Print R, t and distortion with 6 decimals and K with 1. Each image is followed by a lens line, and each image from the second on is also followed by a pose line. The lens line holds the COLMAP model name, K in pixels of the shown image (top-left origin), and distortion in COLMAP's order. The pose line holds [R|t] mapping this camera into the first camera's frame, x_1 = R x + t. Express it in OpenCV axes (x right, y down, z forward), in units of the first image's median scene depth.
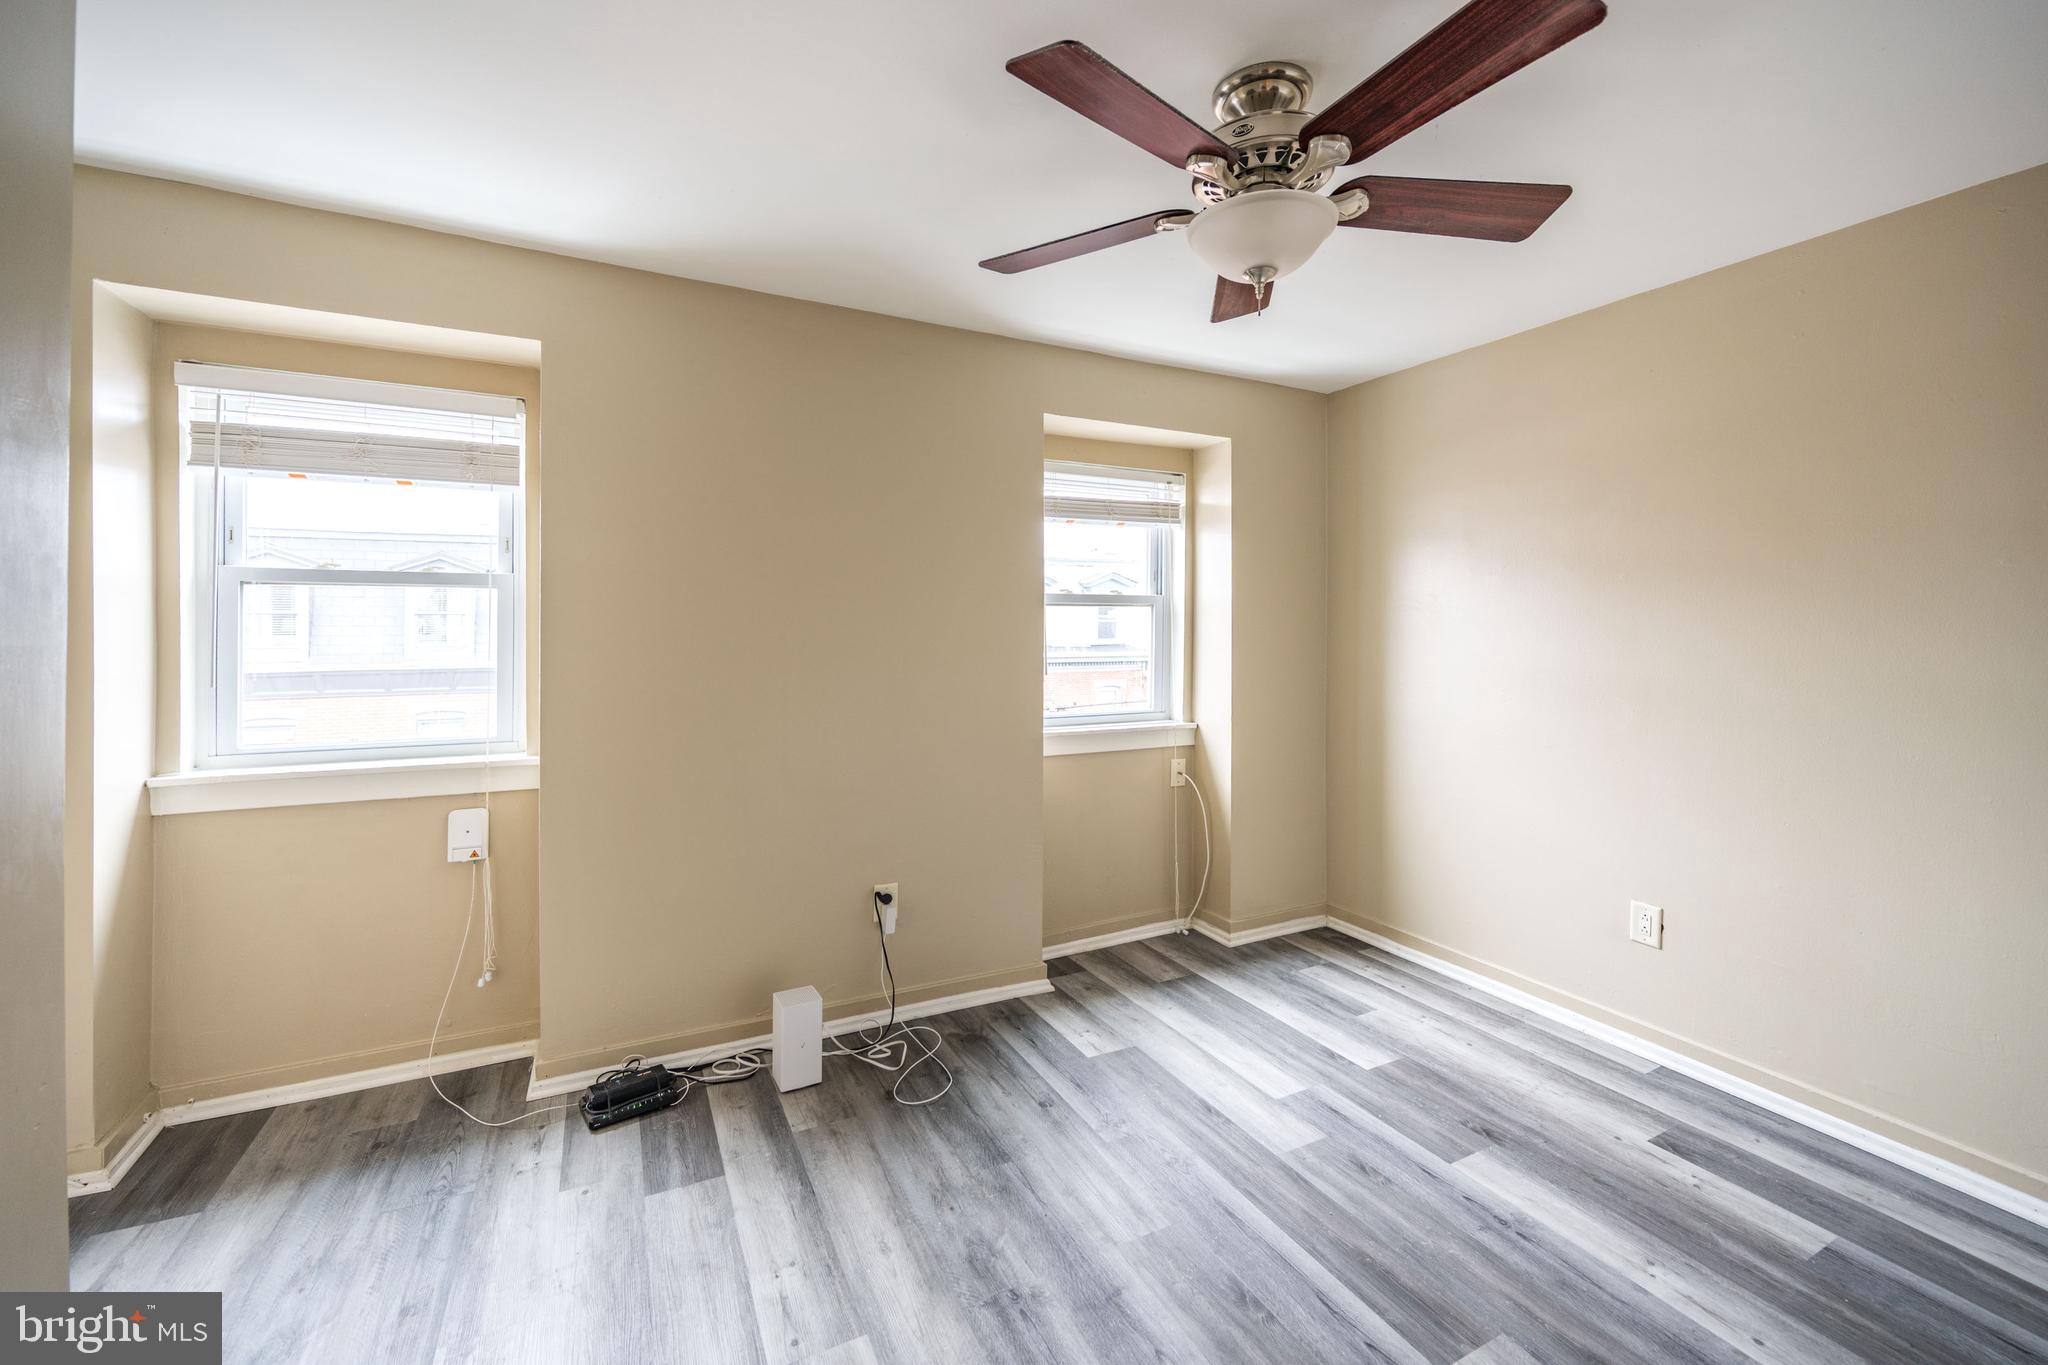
lens RADIAL K [[829.5, 0, 1025.2], [0, 829.5, 626.2], [0, 0, 1]] dist [0.000389, -0.000748]
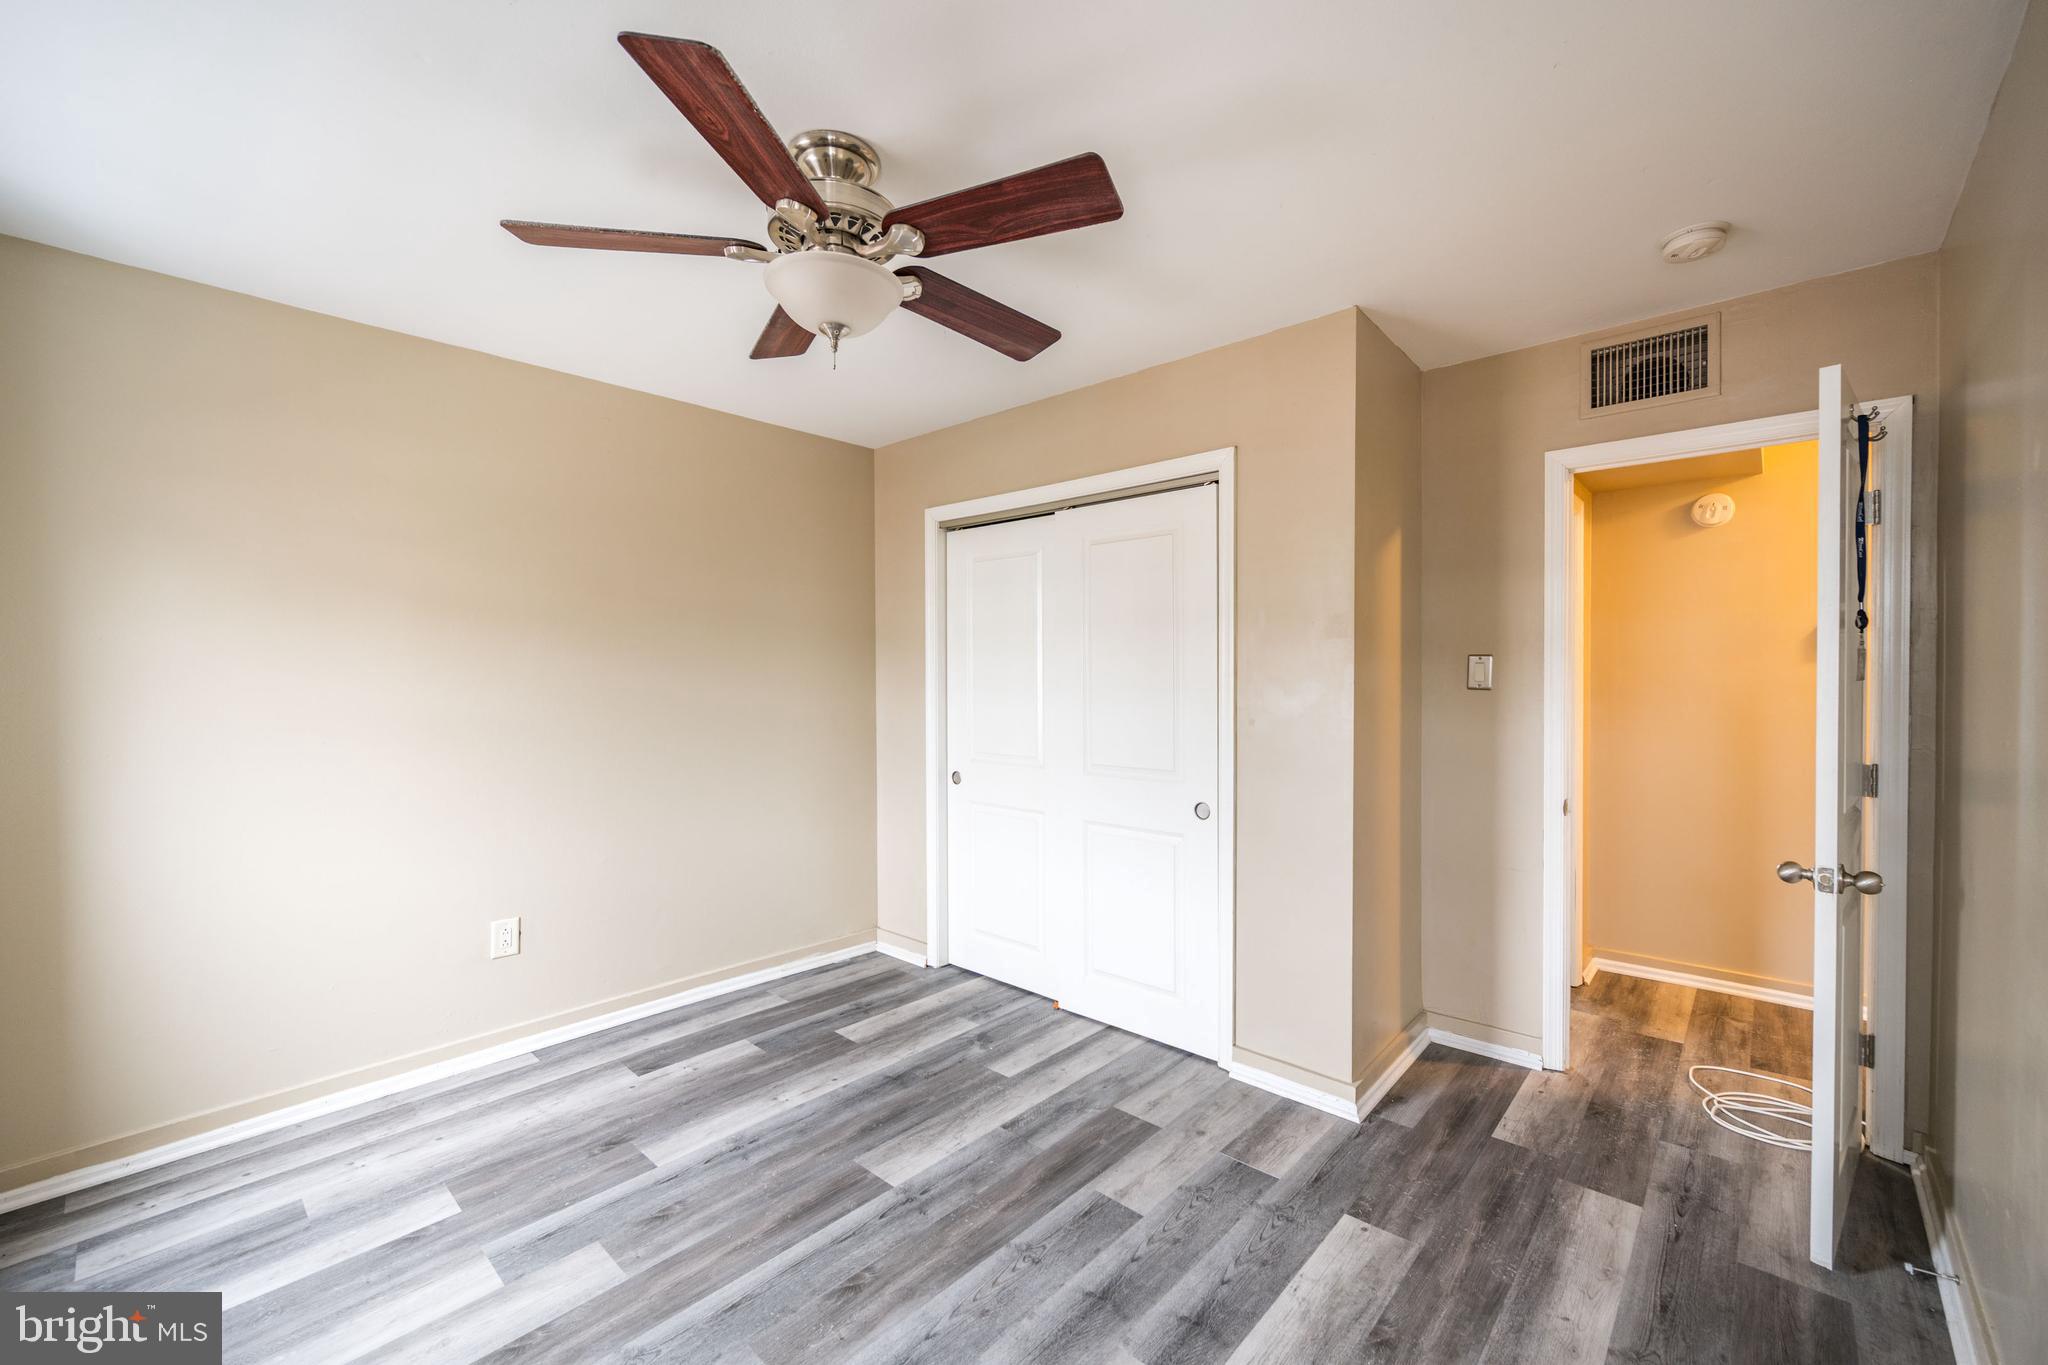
lens RADIAL K [[829.5, 0, 1014.8], [0, 829.5, 681.9], [0, 0, 1]] dist [0.000389, -0.000748]
pose [[-0.344142, -0.013270, 0.938824, -0.580459], [0.003233, 0.999877, 0.015319, 0.001946], [-0.938912, 0.008307, -0.344057, 0.826372]]
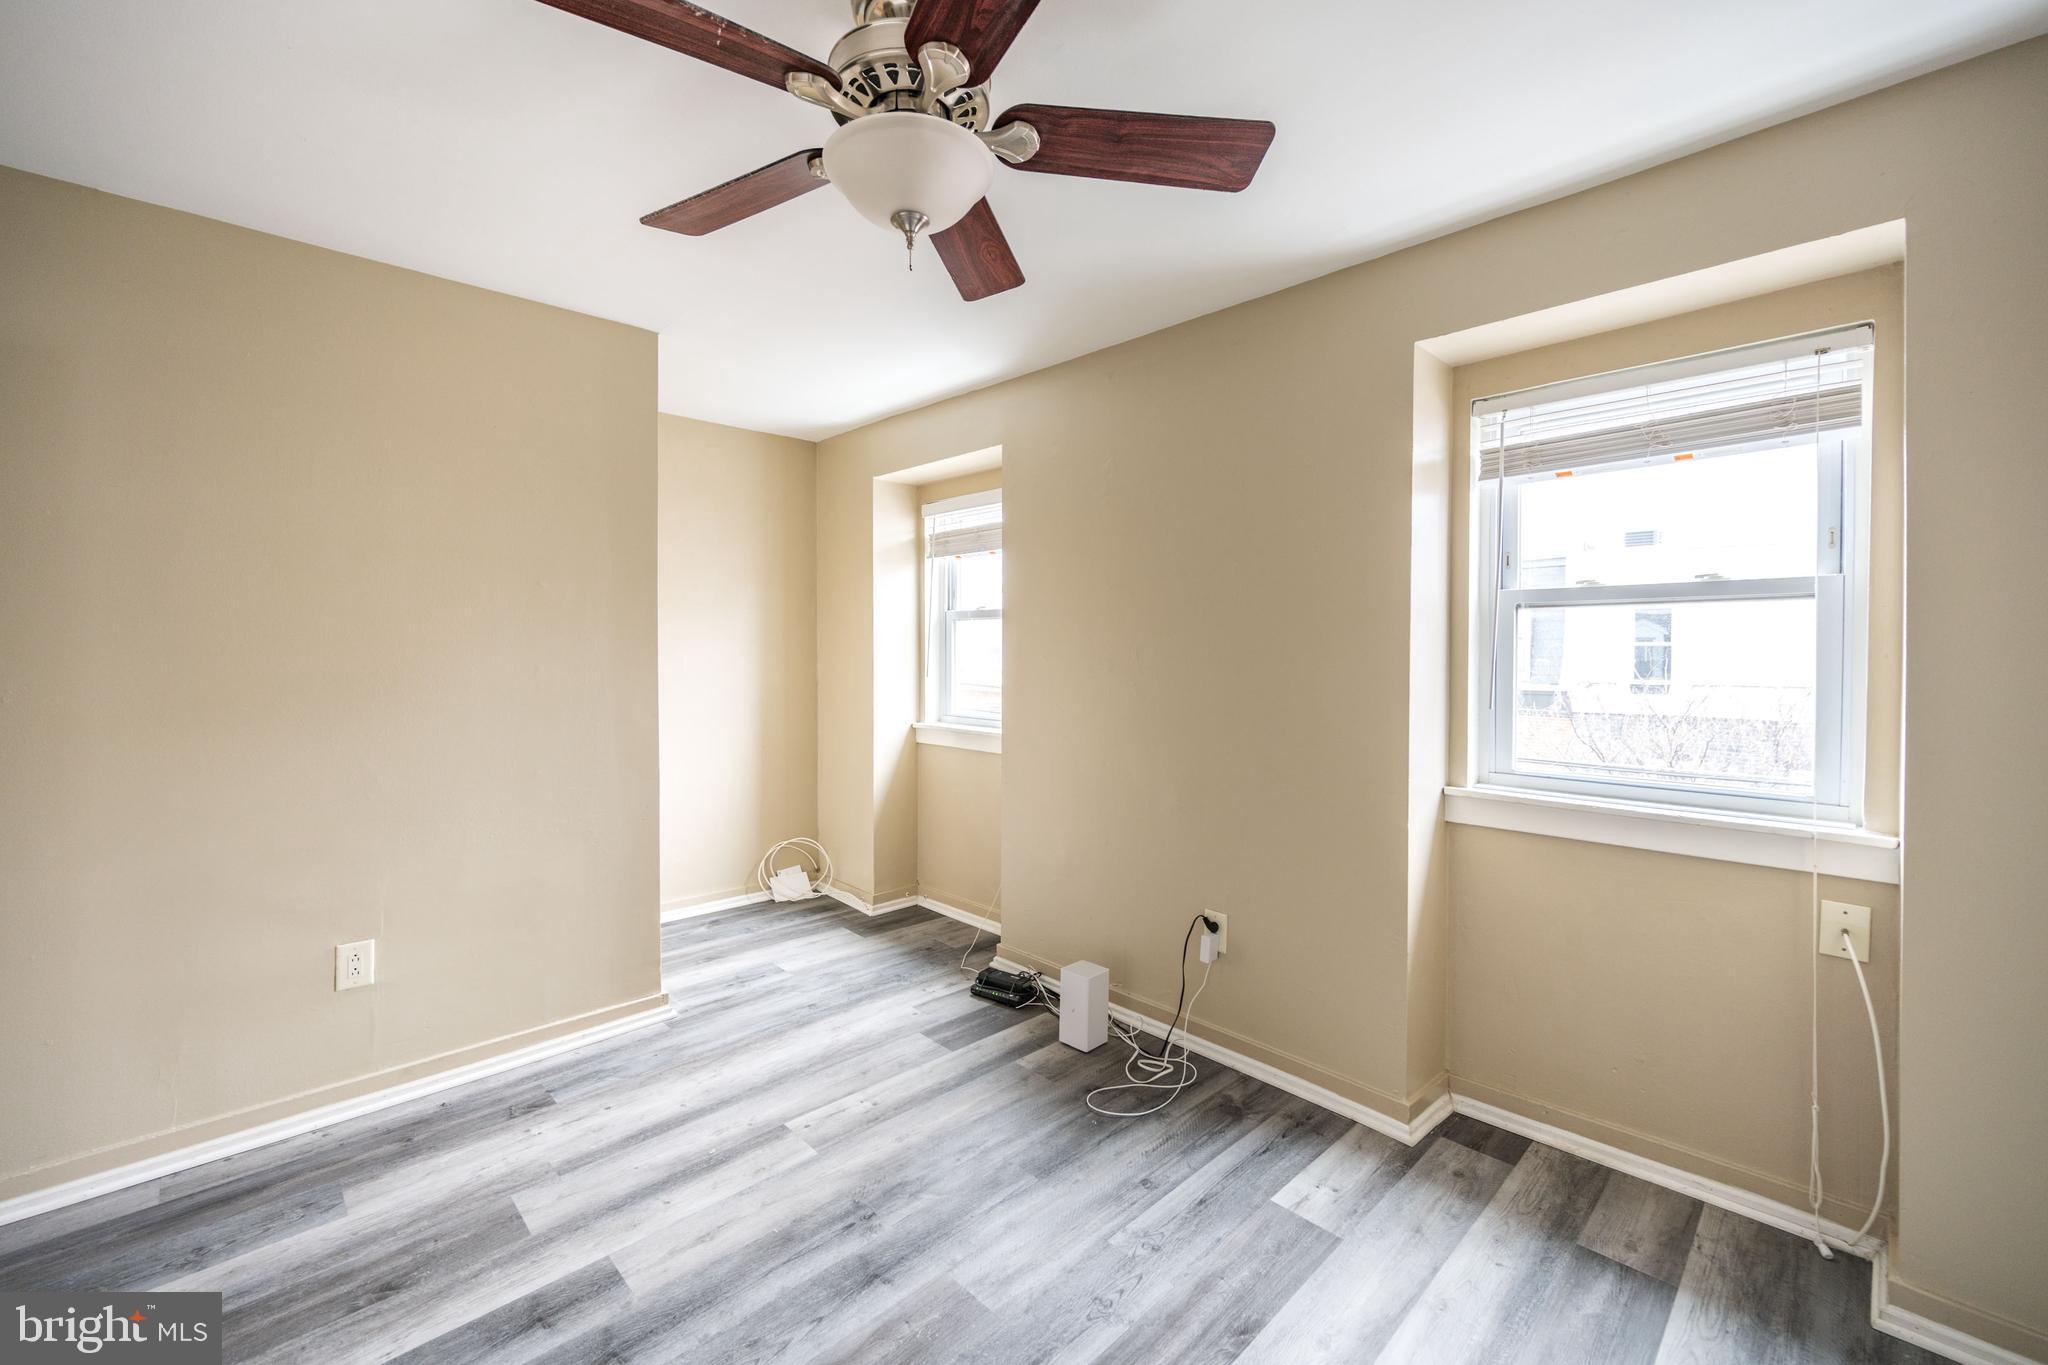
lens RADIAL K [[829.5, 0, 1015.8], [0, 829.5, 655.3], [0, 0, 1]] dist [0.000389, -0.000748]
pose [[0.297148, 0.005332, -0.954816, 0.814051], [-0.000530, 0.999985, 0.005420, 0.014573], [0.954831, -0.001105, 0.297147, 0.607121]]
